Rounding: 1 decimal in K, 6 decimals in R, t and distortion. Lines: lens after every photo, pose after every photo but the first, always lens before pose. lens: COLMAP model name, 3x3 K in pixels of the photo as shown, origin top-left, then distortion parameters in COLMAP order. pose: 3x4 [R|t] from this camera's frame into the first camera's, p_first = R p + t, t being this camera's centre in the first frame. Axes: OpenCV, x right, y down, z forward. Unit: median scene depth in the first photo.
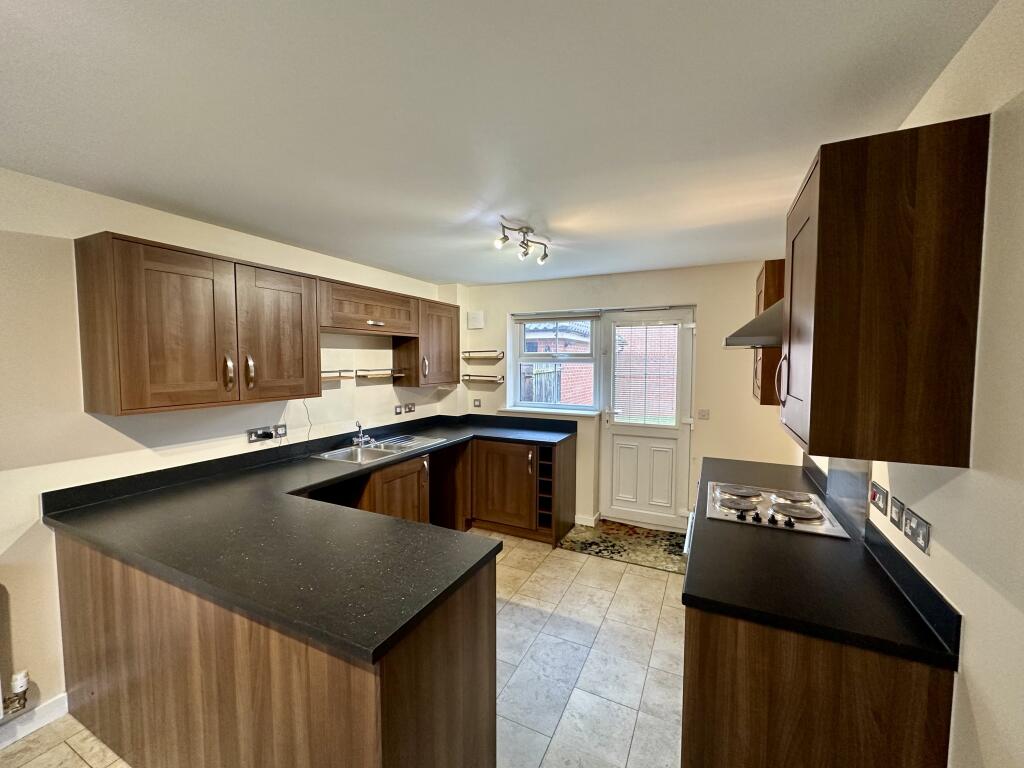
lens RADIAL K [[413.3, 0, 512.0], [0, 413.3, 384.0], [0, 0, 1]] dist [-0.000067, 0.000759]
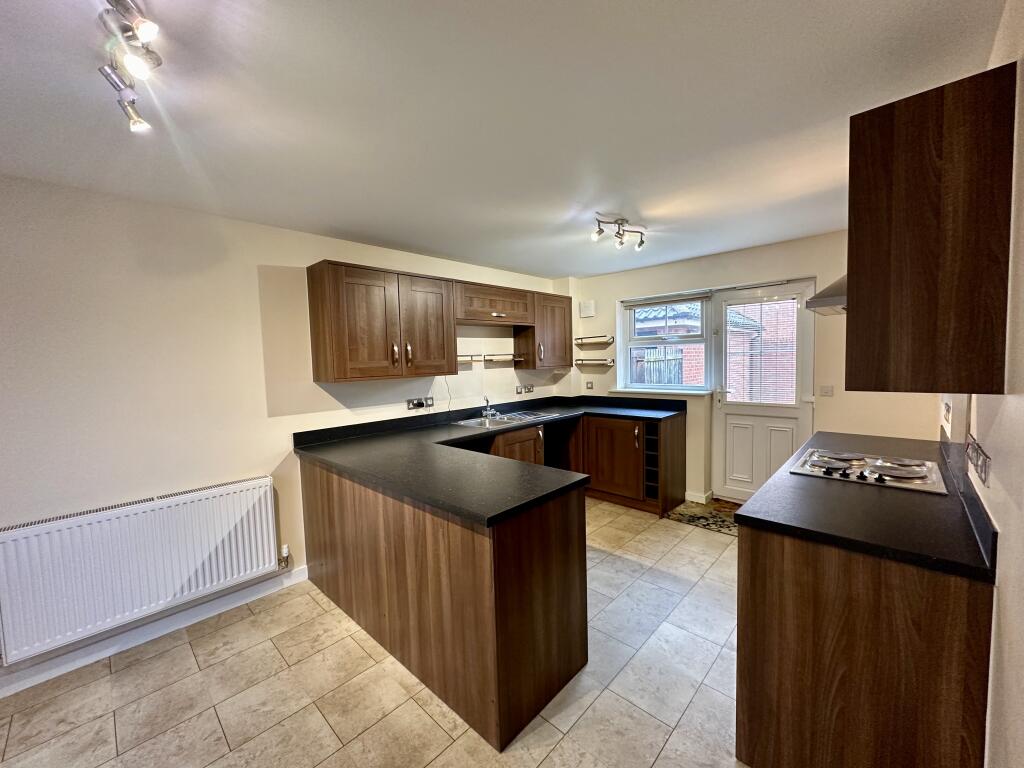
lens RADIAL K [[413.3, 0, 512.0], [0, 413.3, 384.0], [0, 0, 1]] dist [-0.000067, 0.000759]
pose [[0.952561, -0.010815, -0.304157, 0.081694], [0.011783, 0.999930, 0.001347, 0.060776], [0.304121, -0.004867, 0.952621, -0.155137]]
